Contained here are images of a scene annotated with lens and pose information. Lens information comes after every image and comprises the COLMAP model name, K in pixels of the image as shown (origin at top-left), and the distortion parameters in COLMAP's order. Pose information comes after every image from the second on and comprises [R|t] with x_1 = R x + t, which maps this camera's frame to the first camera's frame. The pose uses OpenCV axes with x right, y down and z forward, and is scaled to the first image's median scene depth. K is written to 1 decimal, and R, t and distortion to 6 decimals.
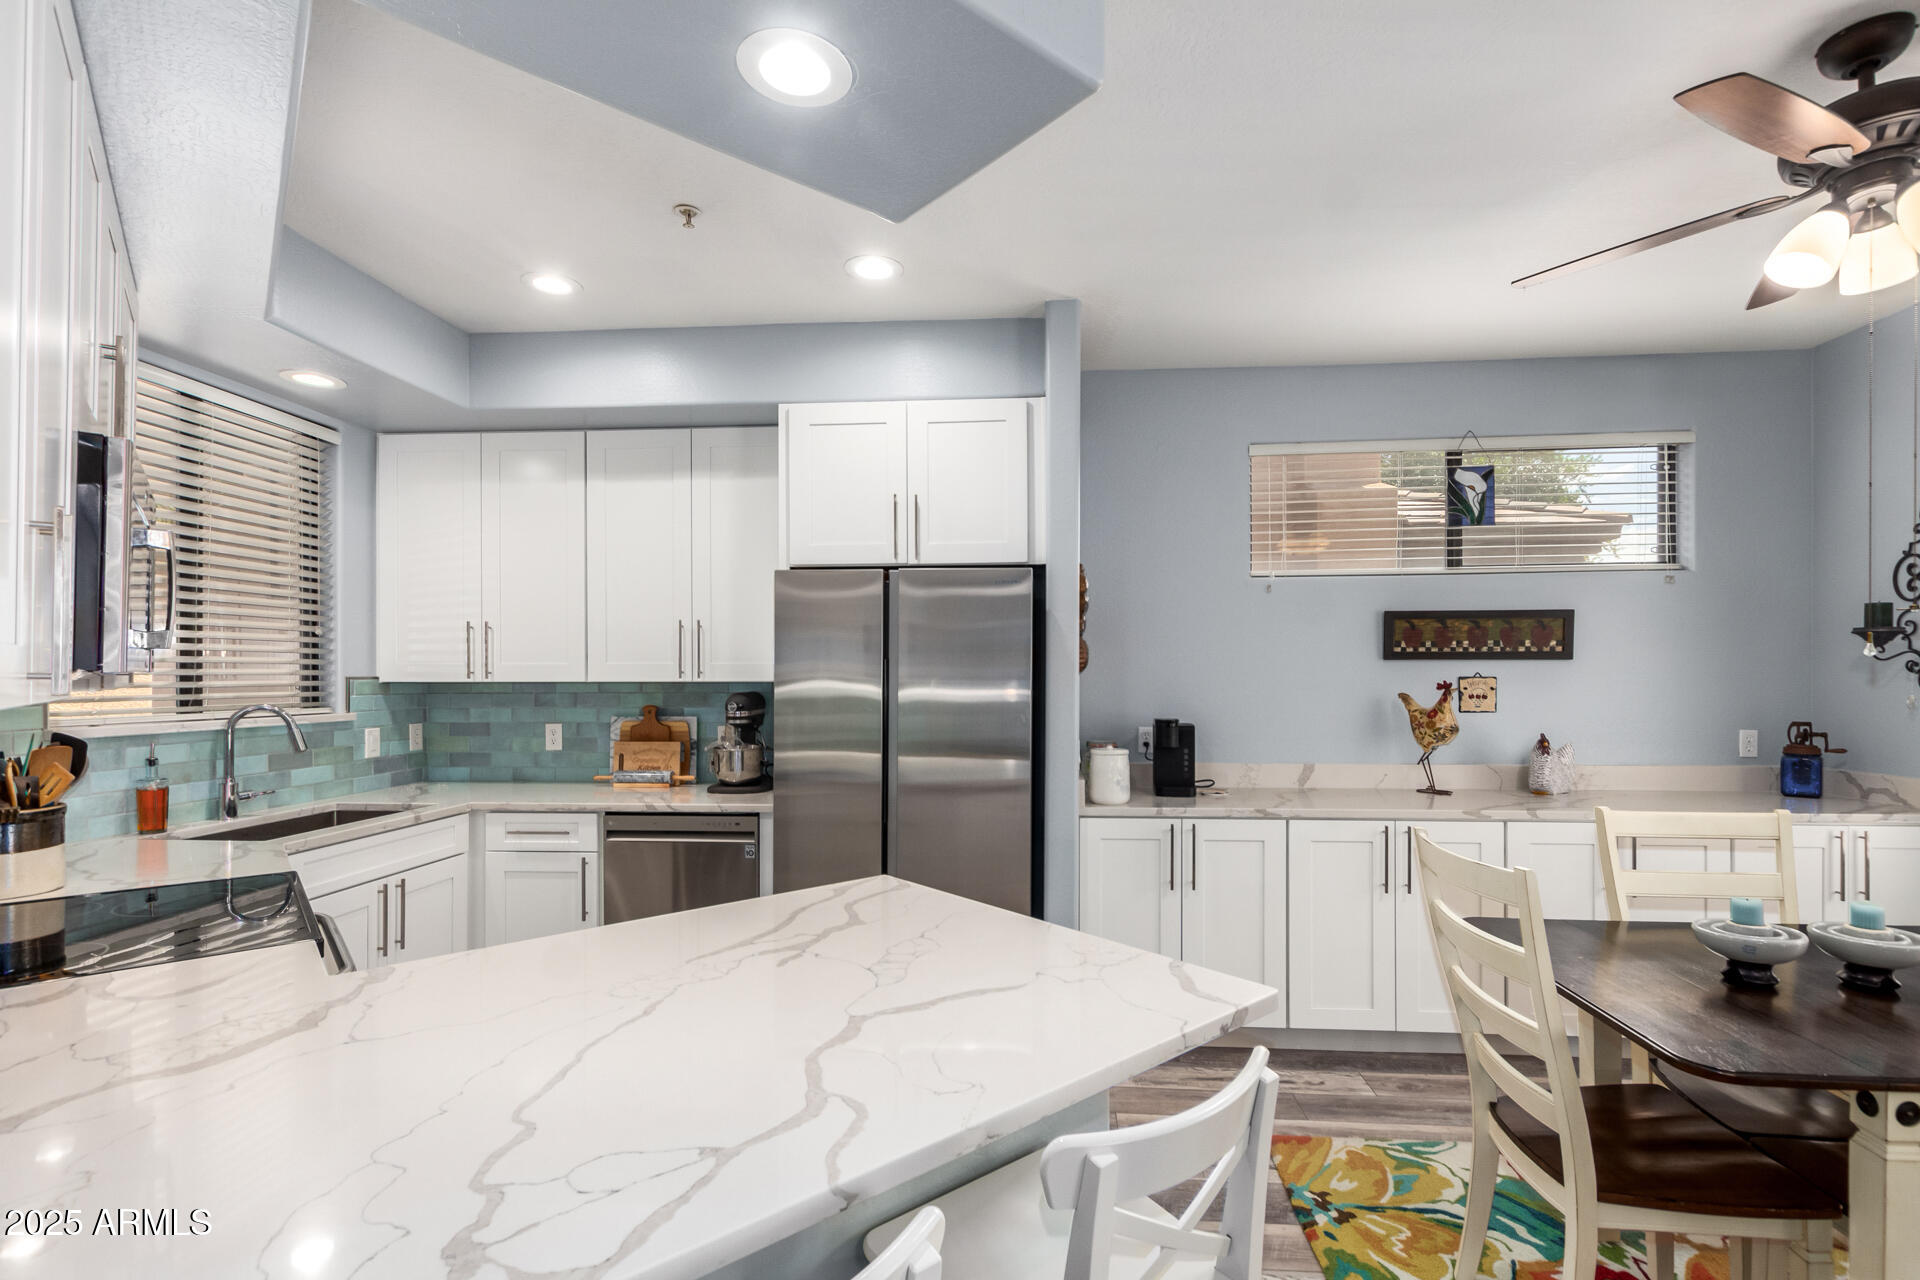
lens RADIAL K [[899.6, 0, 982.8], [0, 899.6, 672.2], [0, 0, 1]] dist [0.003101, -0.000544]
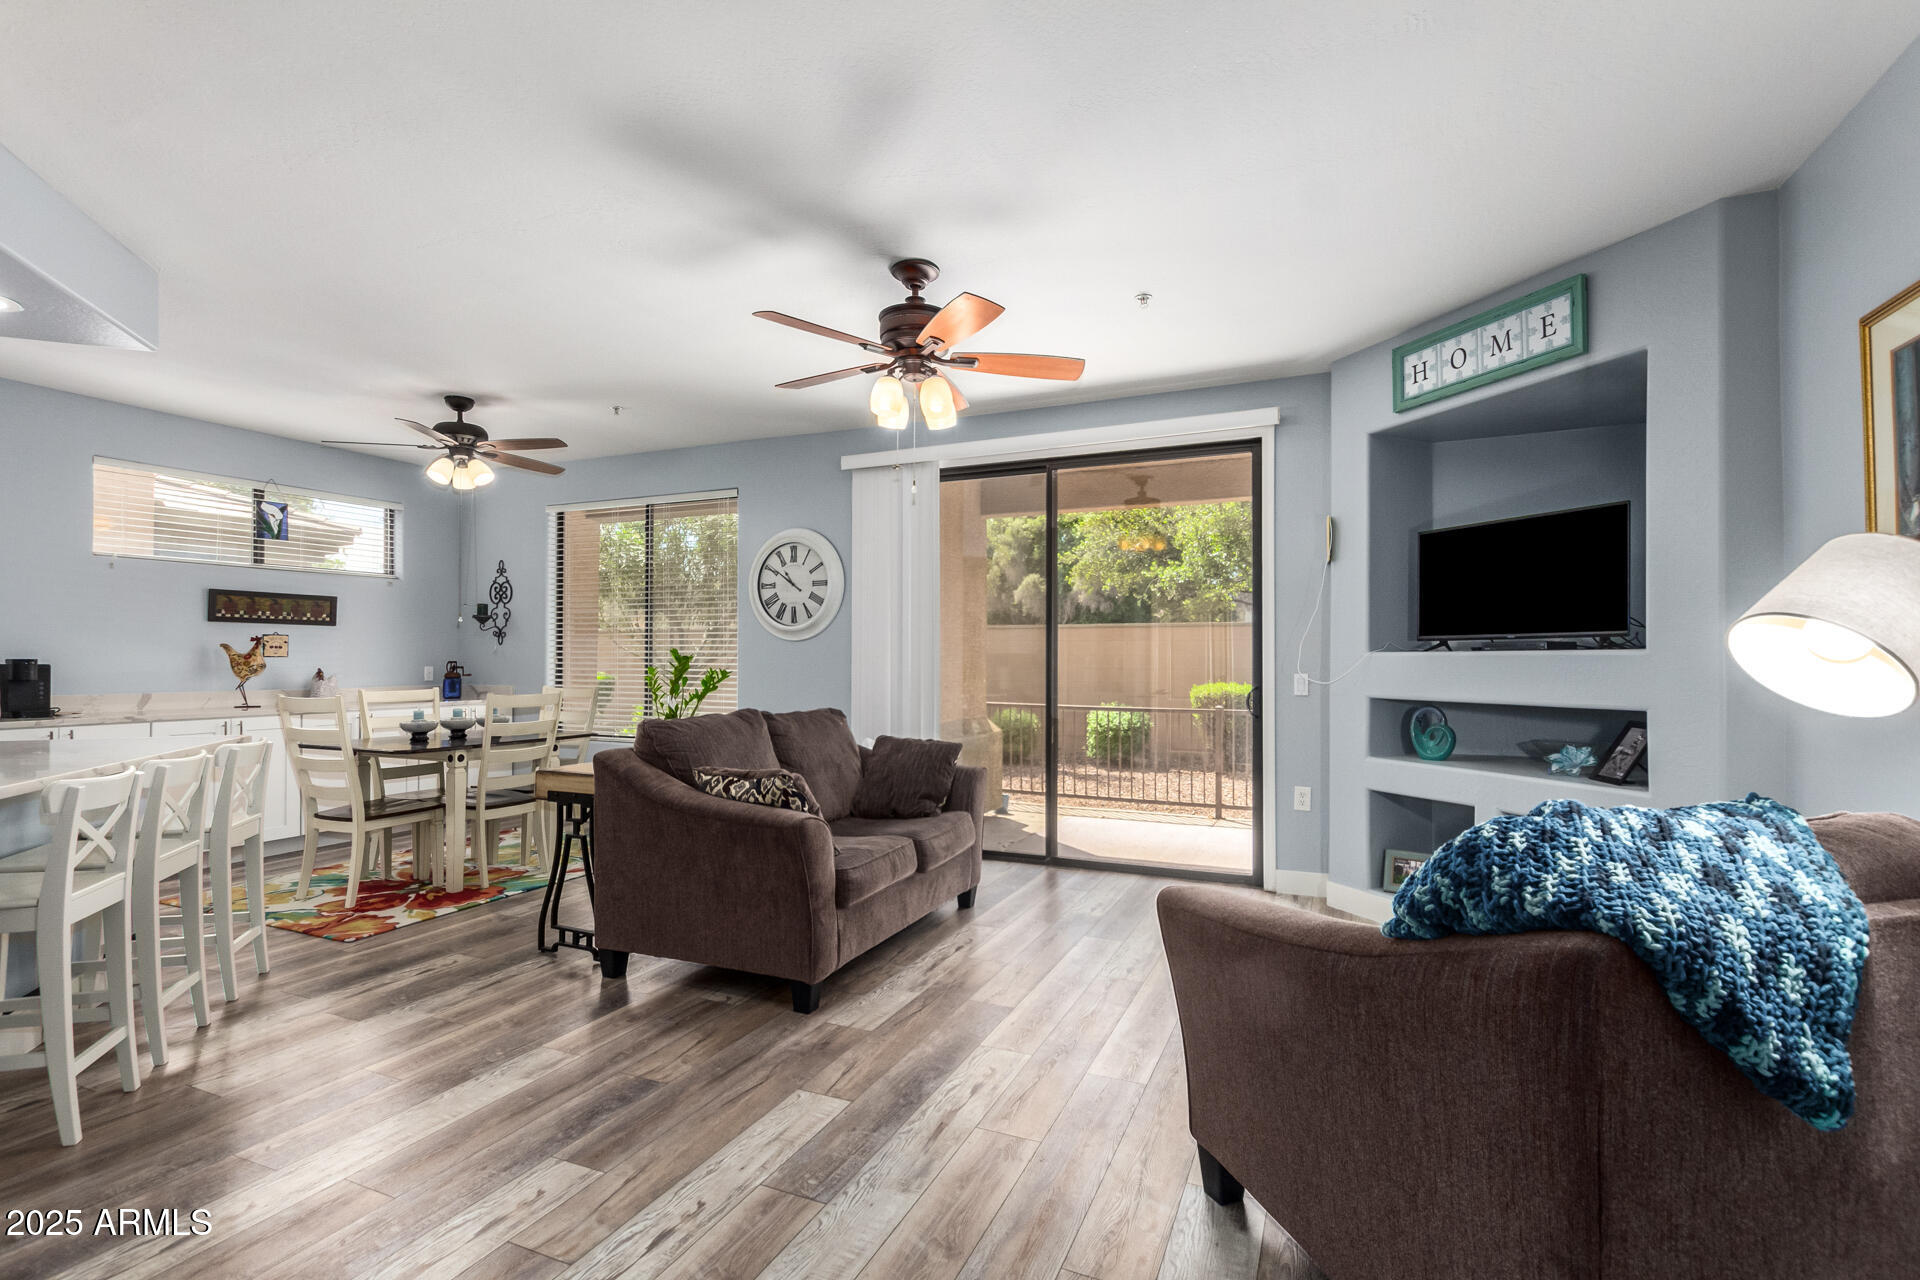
lens RADIAL K [[875.7, 0, 963.8], [0, 875.7, 658.6], [0, 0, 1]] dist [0.004000, -0.003661]
pose [[0.329117, 0.004232, 0.944280, -0.544417], [-0.002919, 0.999990, -0.003464, 0.052313], [-0.944285, -0.001617, 0.329126, -0.698485]]
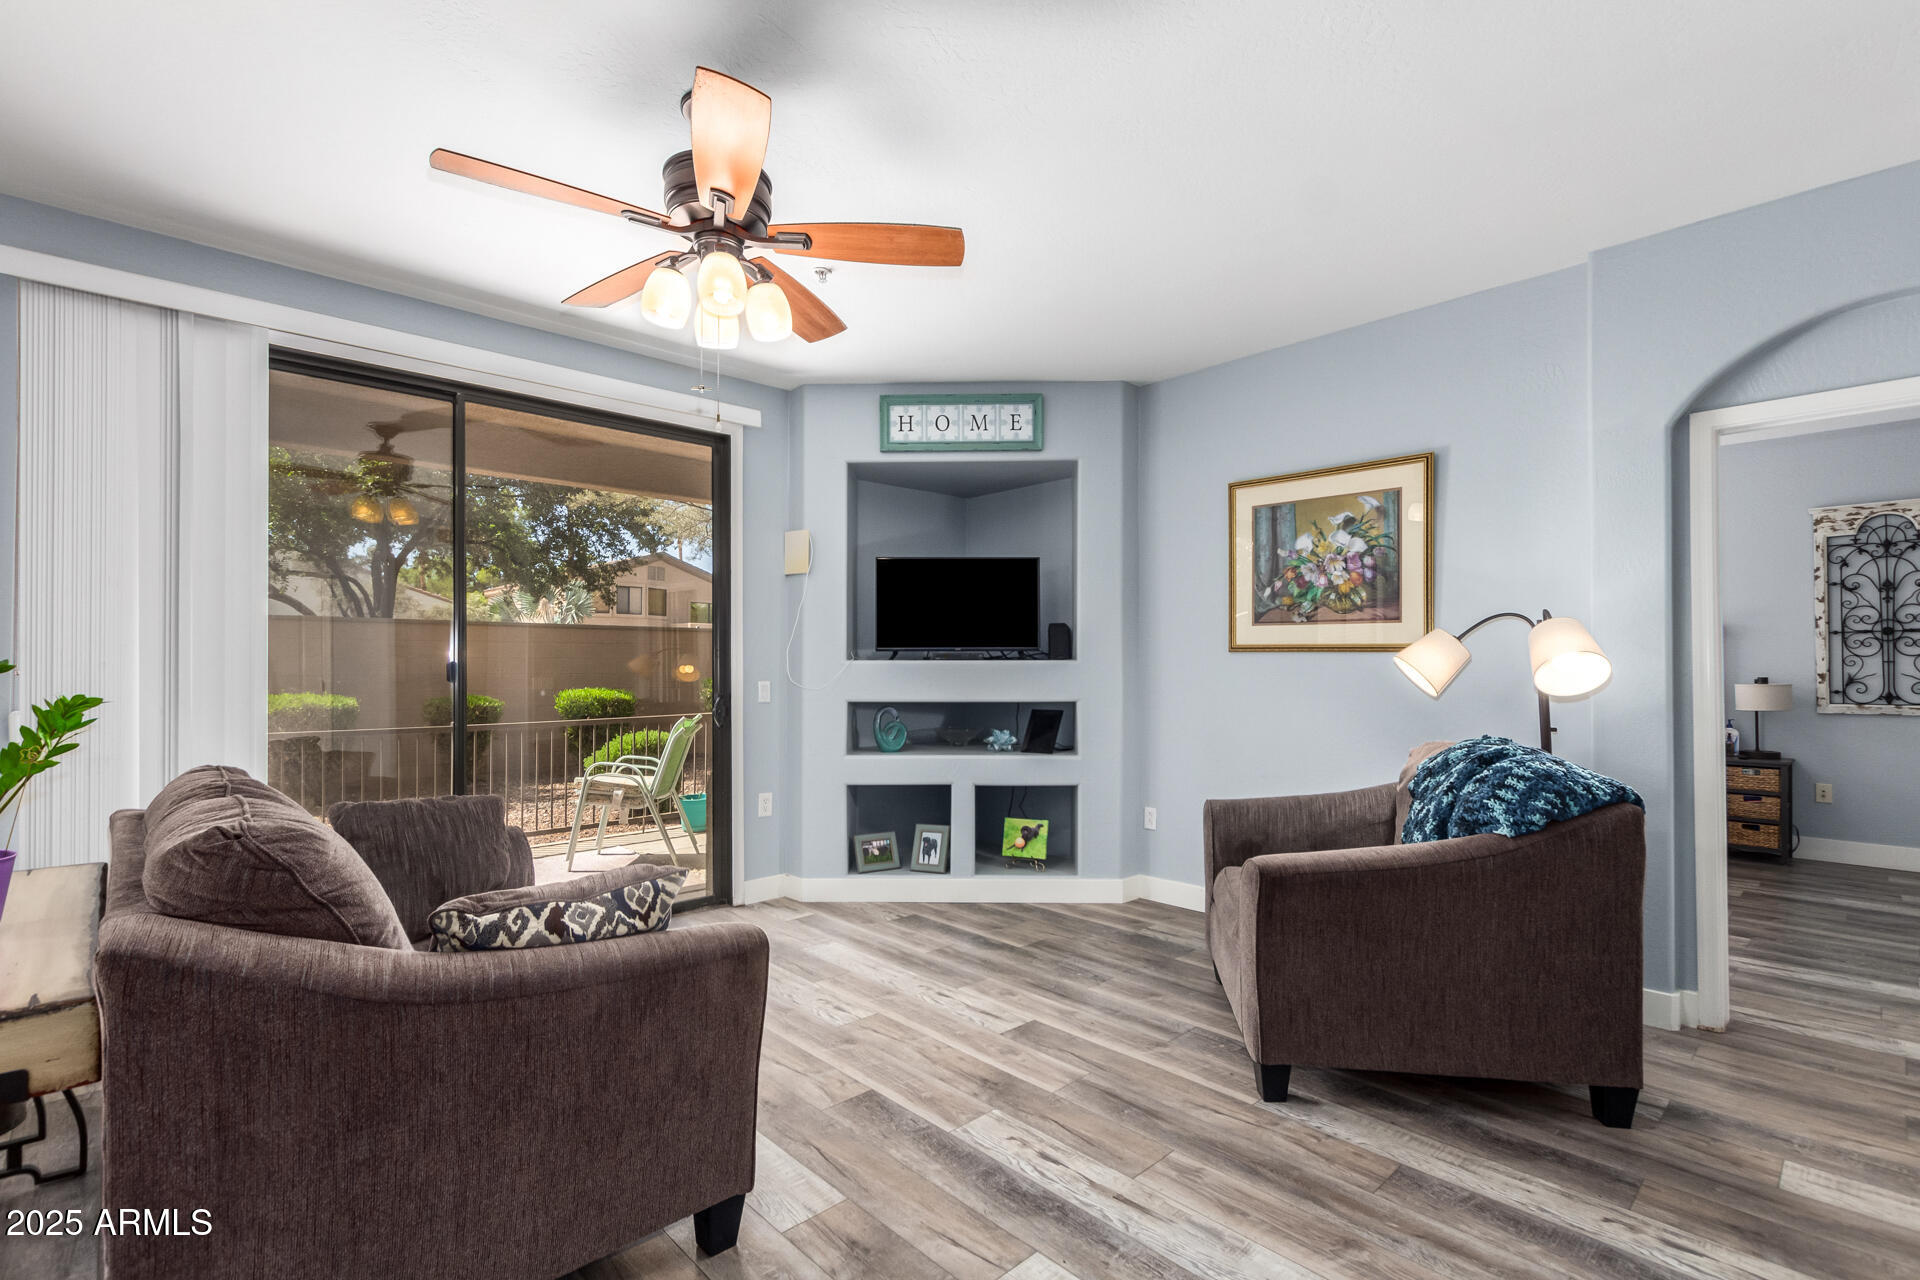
lens RADIAL K [[873.7, 0, 957.1], [0, 873.7, 659.3], [0, 0, 1]] dist [0.000178, -0.000885]
pose [[-0.738155, 0.003989, 0.674620, -0.253421], [-0.000344, 0.999980, -0.006290, 0.044957], [-0.674631, -0.004875, -0.738139, 0.006933]]
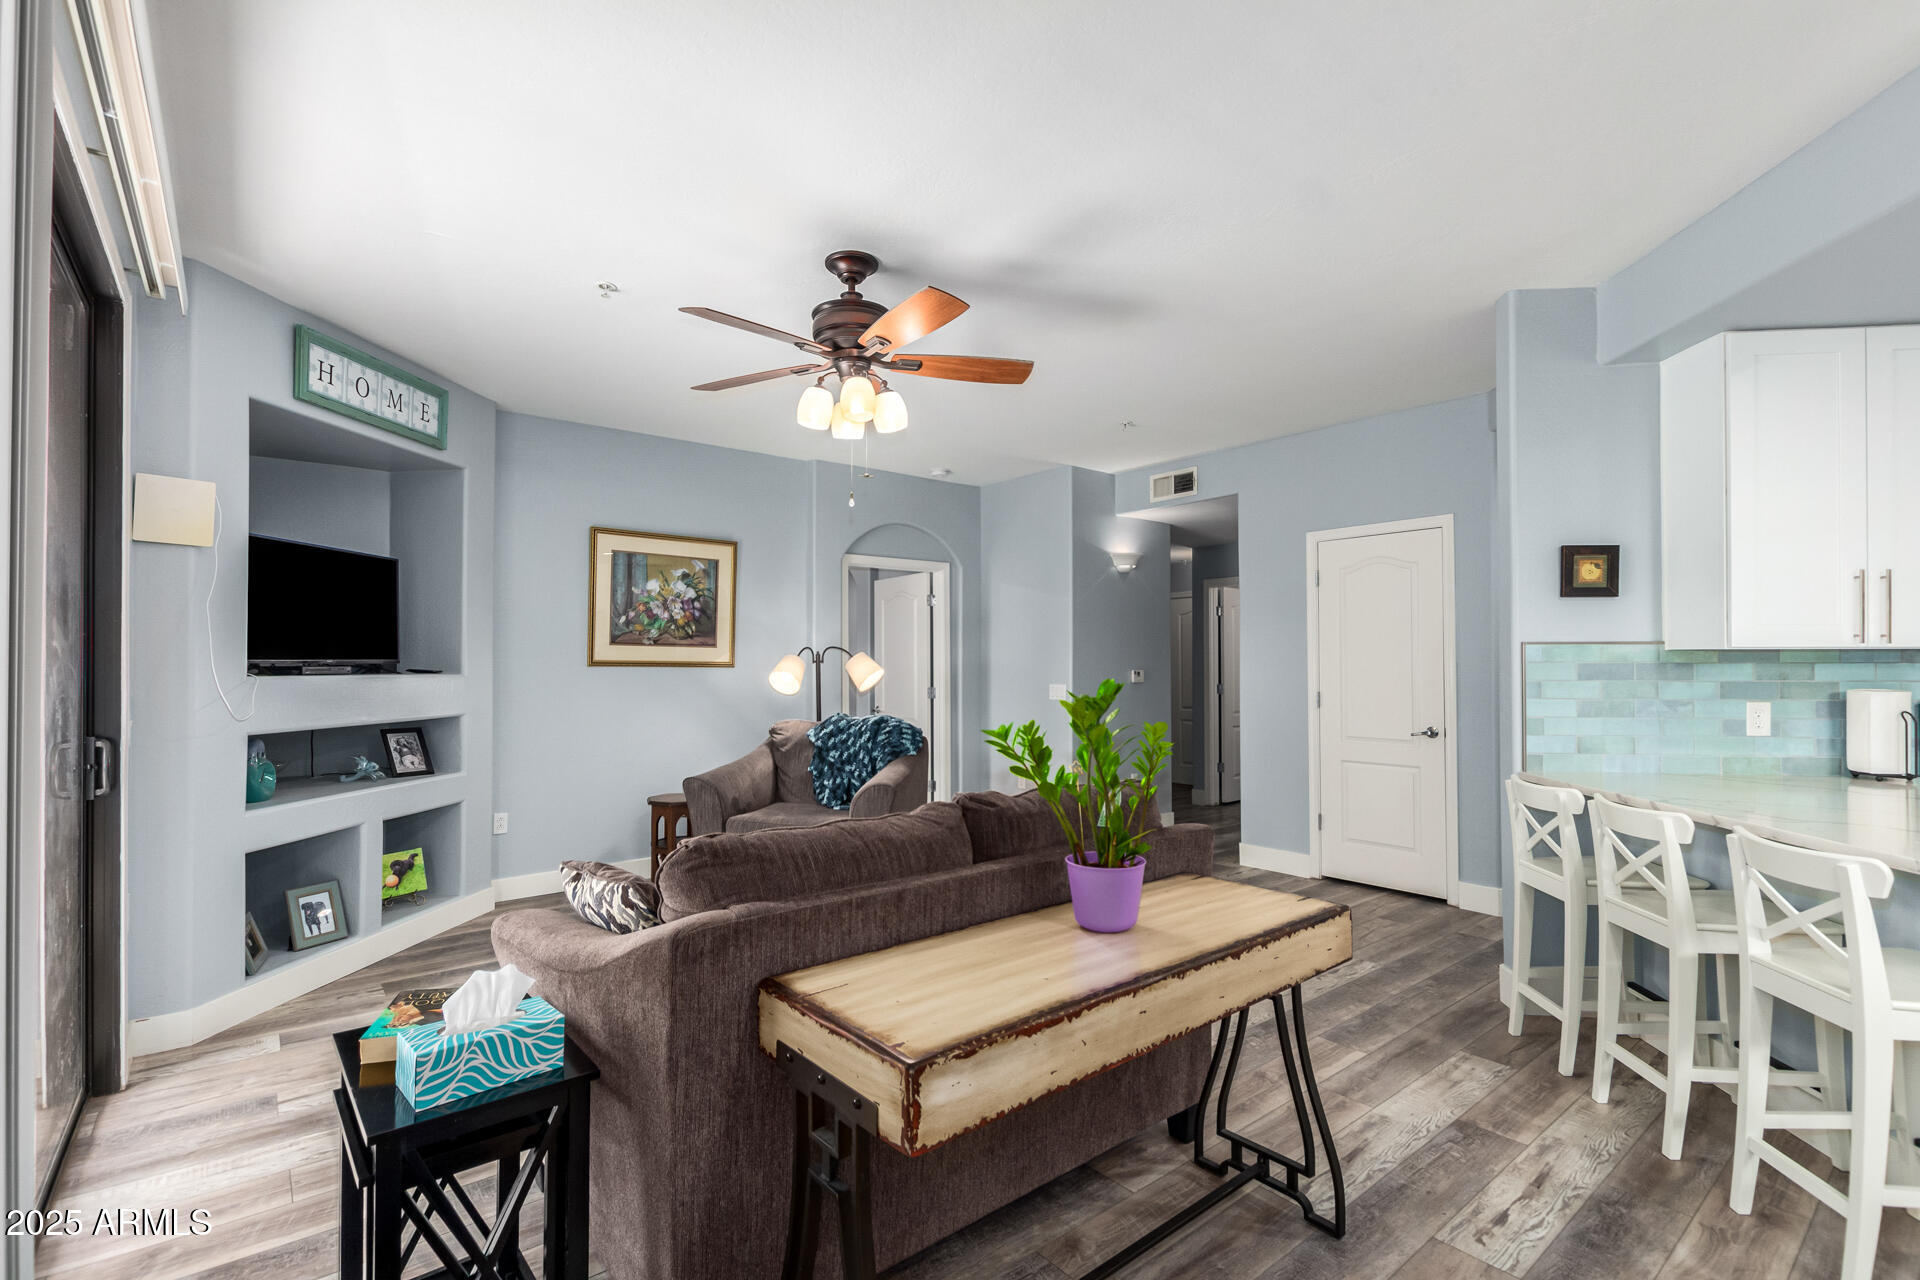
lens RADIAL K [[873.7, 0, 957.1], [0, 873.7, 659.3], [0, 0, 1]] dist [0.000178, -0.000885]
pose [[-0.725166, -0.004394, -0.688560, 0.810695], [0.000901, 0.999973, -0.007330, 0.027626], [0.688574, -0.005936, -0.725142, 0.329207]]
